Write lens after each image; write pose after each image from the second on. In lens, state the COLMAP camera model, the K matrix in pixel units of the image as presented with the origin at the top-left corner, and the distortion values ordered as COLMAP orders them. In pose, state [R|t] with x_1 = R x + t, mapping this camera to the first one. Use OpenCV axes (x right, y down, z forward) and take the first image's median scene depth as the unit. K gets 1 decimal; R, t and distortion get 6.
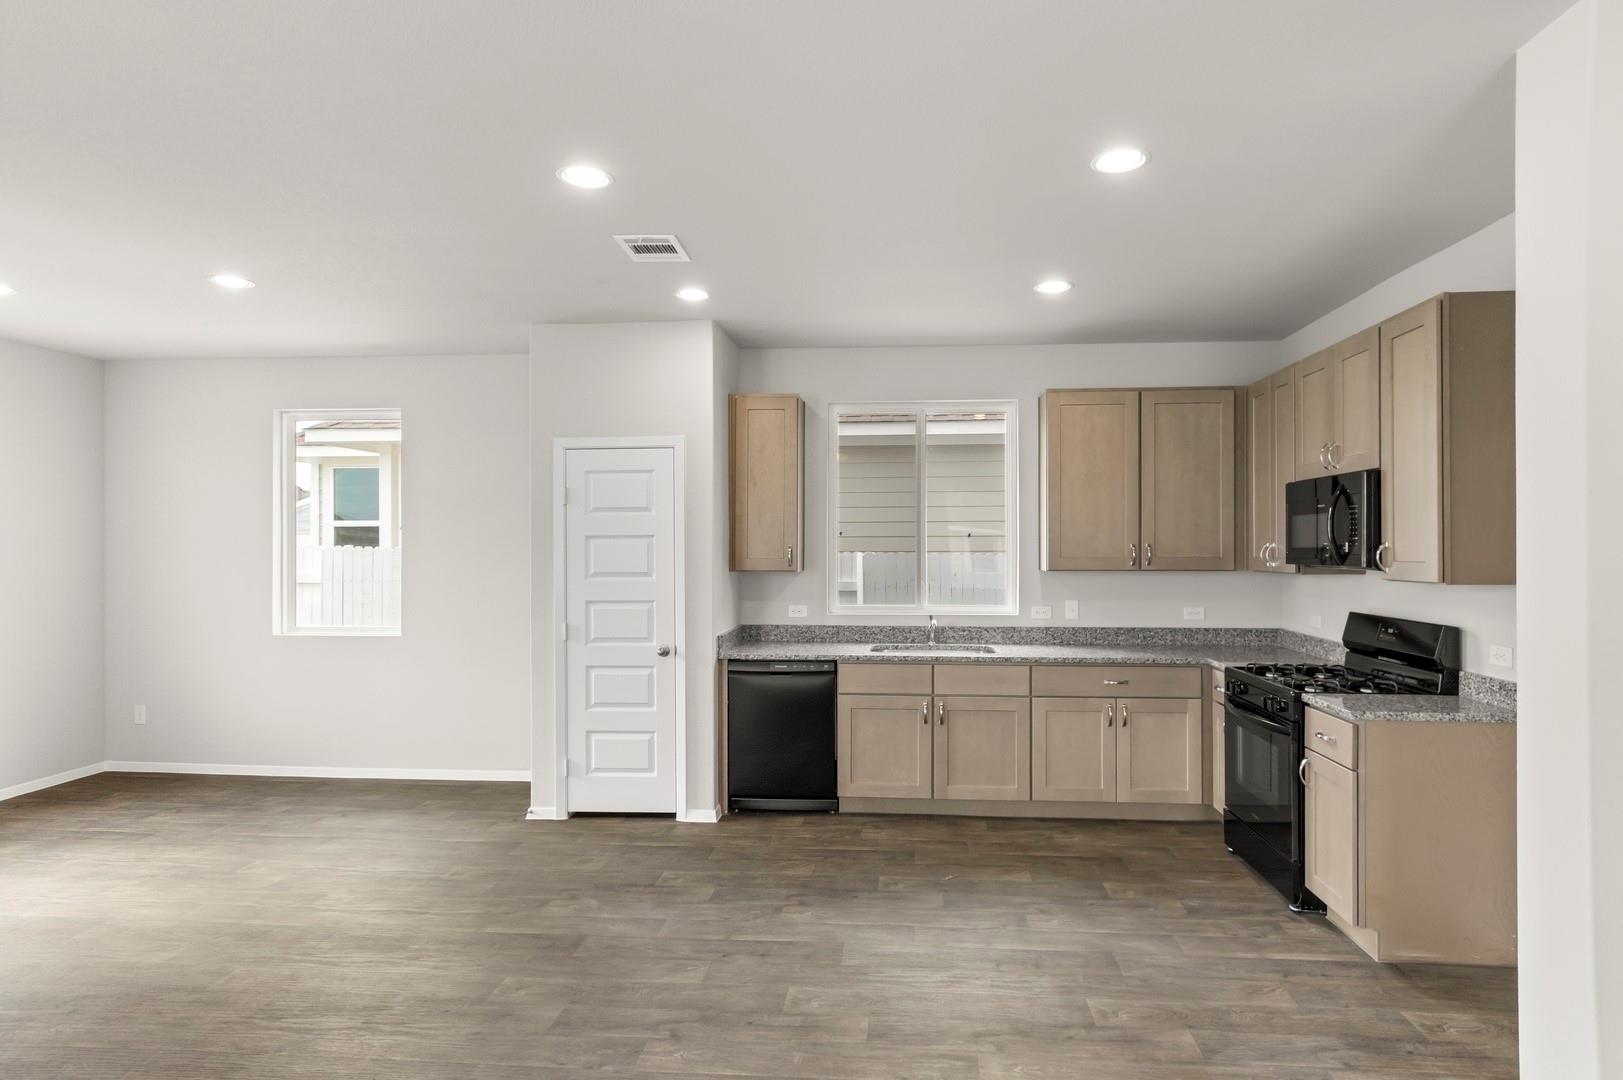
lens RADIAL K [[850.6, 0, 814.6], [0, 850.6, 544.1], [0, 0, 1]] dist [0.001587, -0.002110]
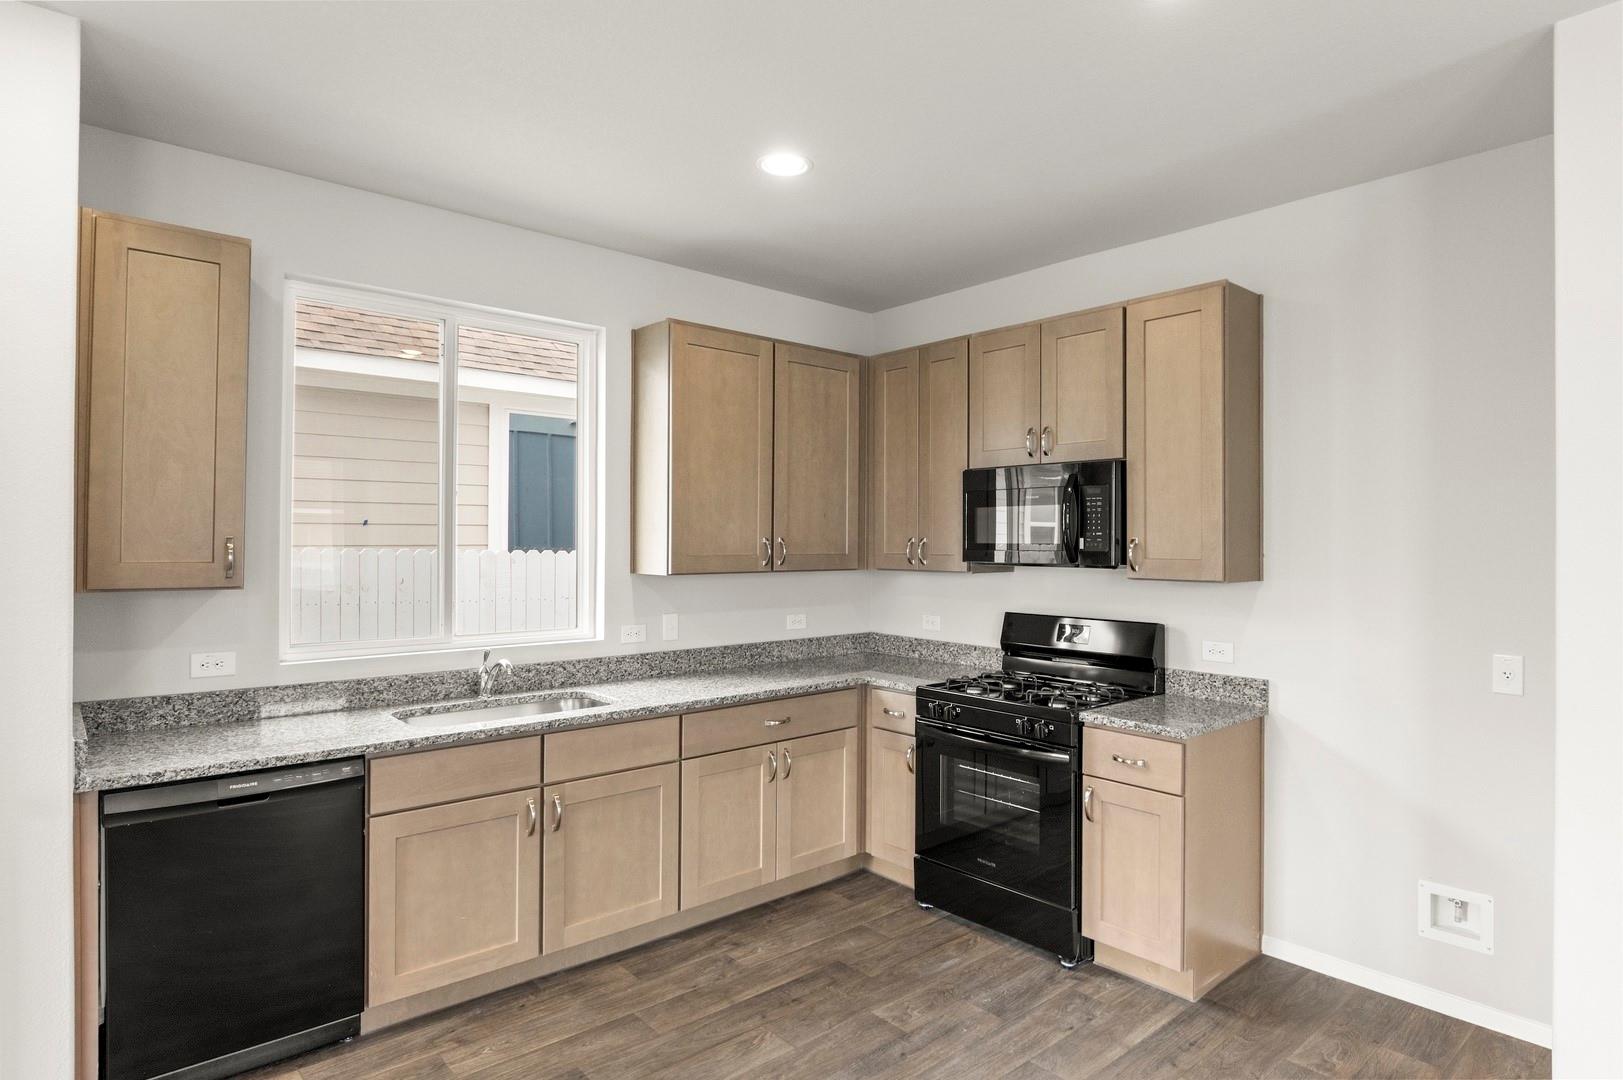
lens RADIAL K [[899.1, 0, 816.5], [0, 899.1, 530.0], [0, 0, 1]] dist [-0.014074, -0.002247]
pose [[0.672474, 0.010570, 0.740045, -0.204797], [-0.006361, 0.999944, -0.008501, -0.000536], [-0.740093, 0.001010, 0.672504, 0.424700]]
